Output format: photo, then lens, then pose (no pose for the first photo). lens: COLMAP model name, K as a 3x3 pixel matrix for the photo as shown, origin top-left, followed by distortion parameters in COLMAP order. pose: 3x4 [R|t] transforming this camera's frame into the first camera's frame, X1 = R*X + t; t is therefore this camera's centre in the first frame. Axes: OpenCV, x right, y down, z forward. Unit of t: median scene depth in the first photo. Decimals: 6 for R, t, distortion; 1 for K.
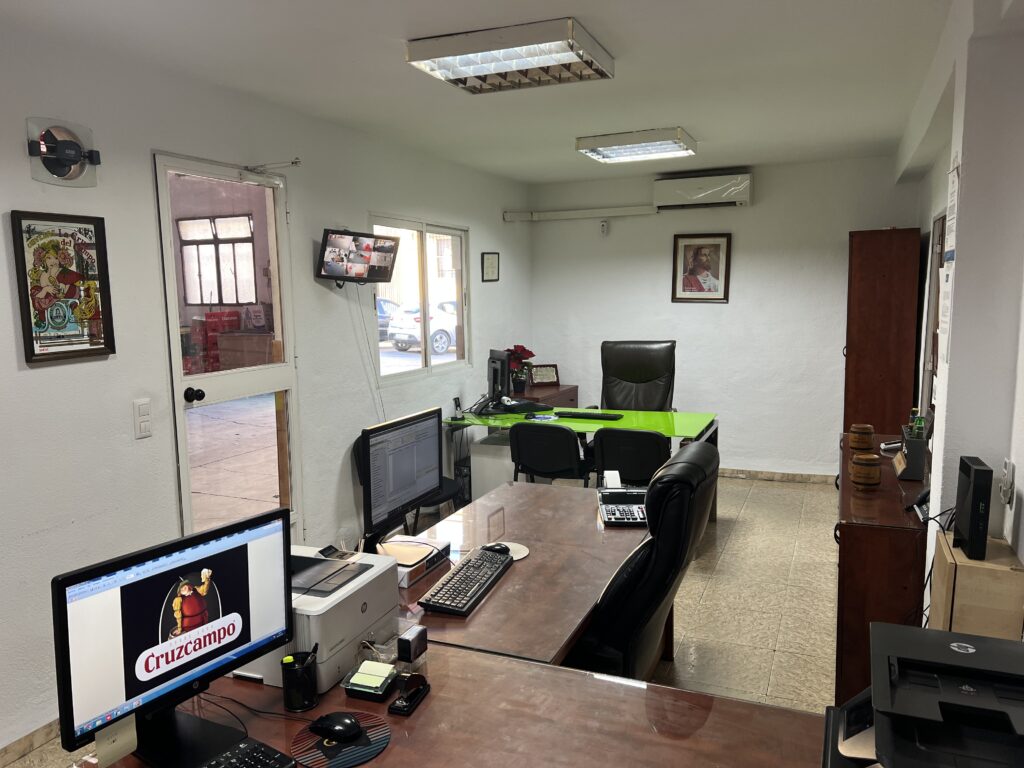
lens RADIAL K [[768.4, 0, 509.2], [0, 768.4, 386.1], [0, 0, 1]] dist [0.062196, -0.076005]
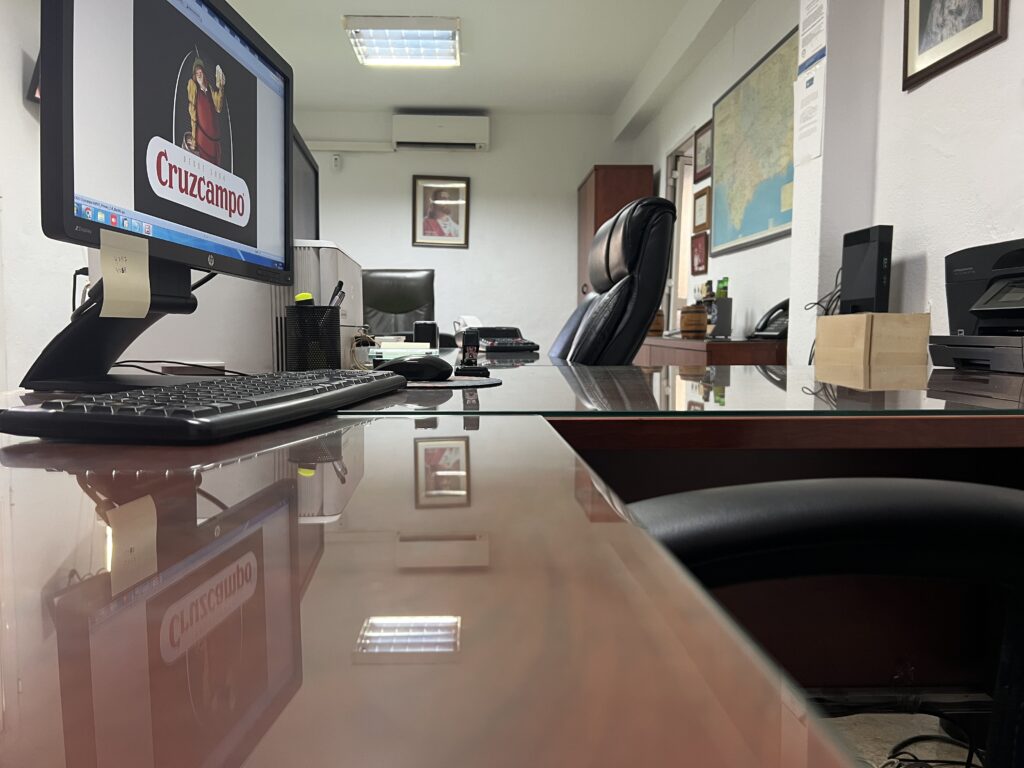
lens RADIAL K [[768.4, 0, 508.5], [0, 768.4, 394.3], [0, 0, 1]] dist [0.062196, -0.076005]
pose [[0.898513, -0.017059, 0.438615, -0.109827], [0.038103, 0.998504, -0.039221, 0.122183], [-0.437290, 0.051953, 0.897819, 0.097248]]
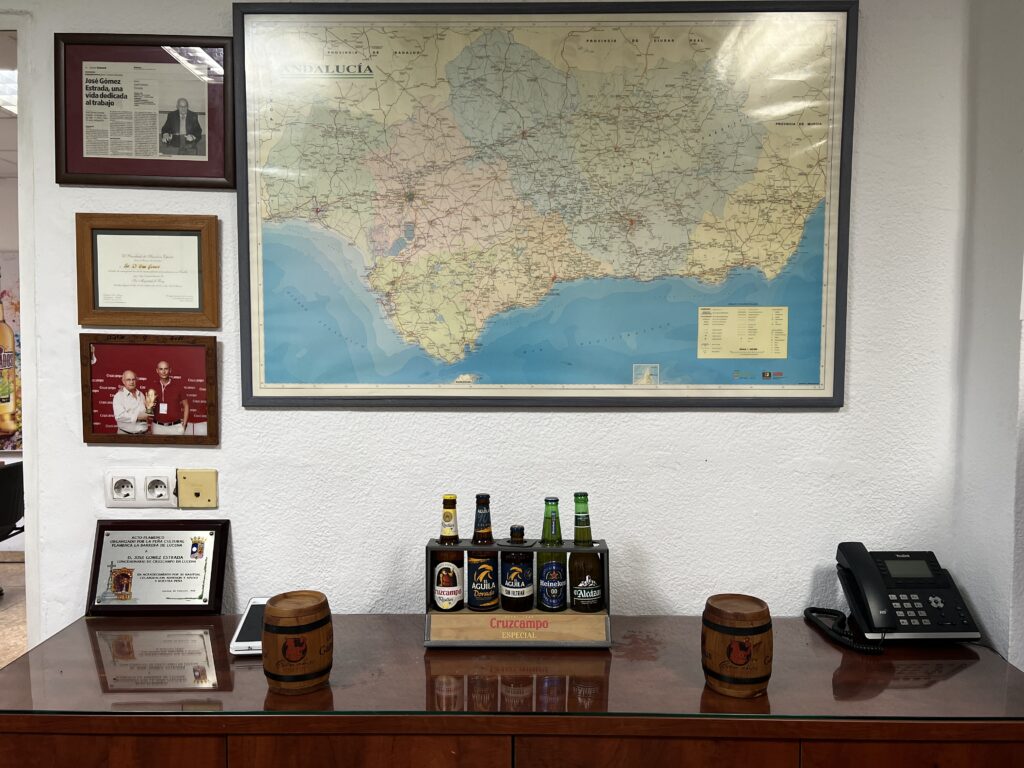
lens RADIAL K [[768.4, 0, 510.6], [0, 768.4, 389.2], [0, 0, 1]] dist [0.062196, -0.076005]
pose [[-0.385892, -0.037097, 0.921798, 0.073811], [0.124916, 0.987888, 0.092050, -0.033965], [-0.914048, 0.150668, -0.376584, 0.630314]]
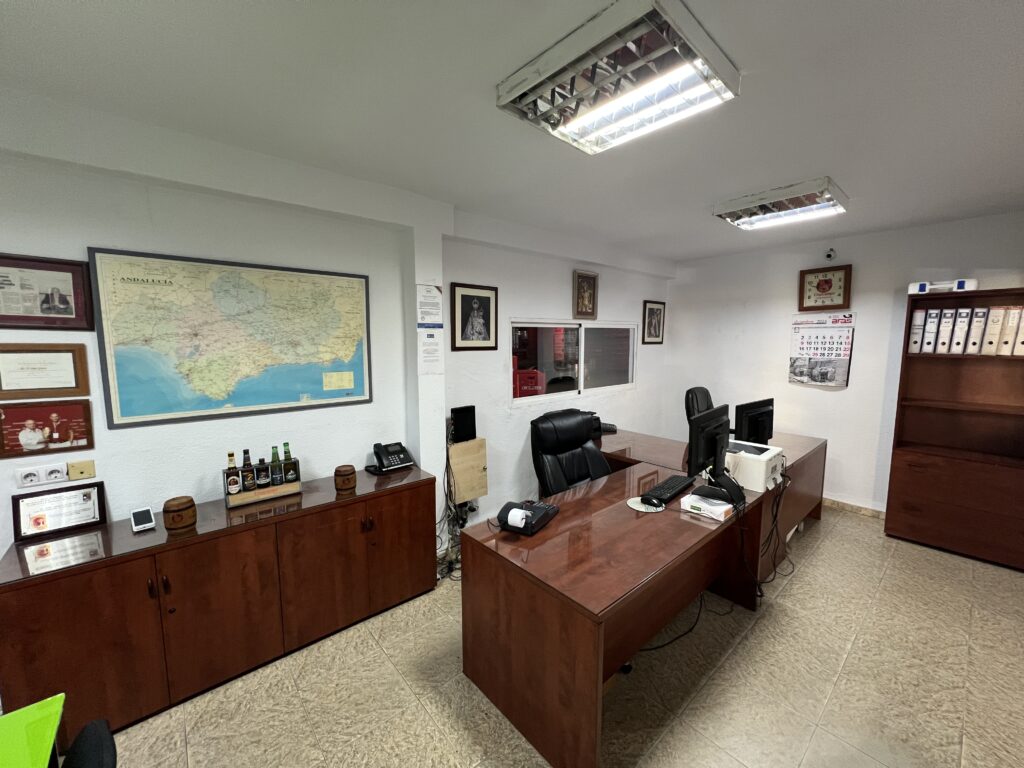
lens RADIAL K [[409.3, 0, 512.4], [0, 409.3, 386.2], [0, 0, 1]] dist [-0.001885, 0.000514]
pose [[-0.900498, -0.030410, 0.433795, -0.050016], [0.072874, 0.972892, 0.219478, -0.089966], [-0.428710, 0.229252, -0.873872, 0.742276]]
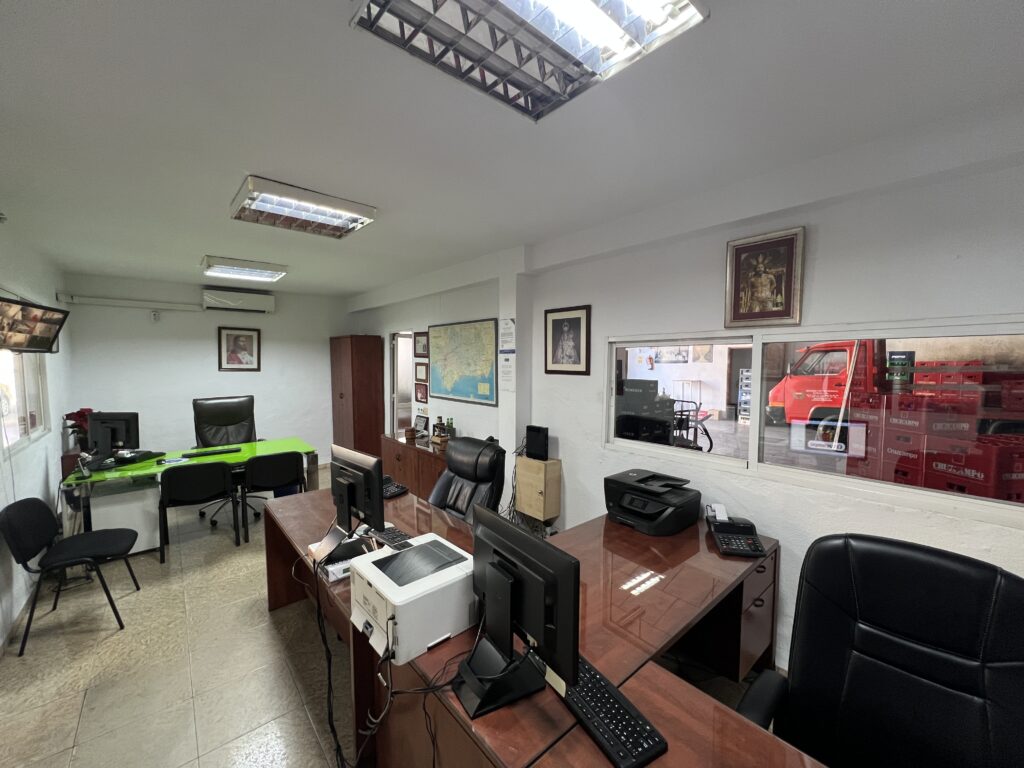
lens RADIAL K [[410.5, 0, 509.3], [0, 410.5, 386.5], [0, 0, 1]] dist [-0.002349, 0.000597]
pose [[0.446696, -0.043327, 0.893636, -0.258692], [0.106314, 0.994320, -0.004934, -0.015673], [-0.888347, 0.097210, 0.448765, 0.150112]]
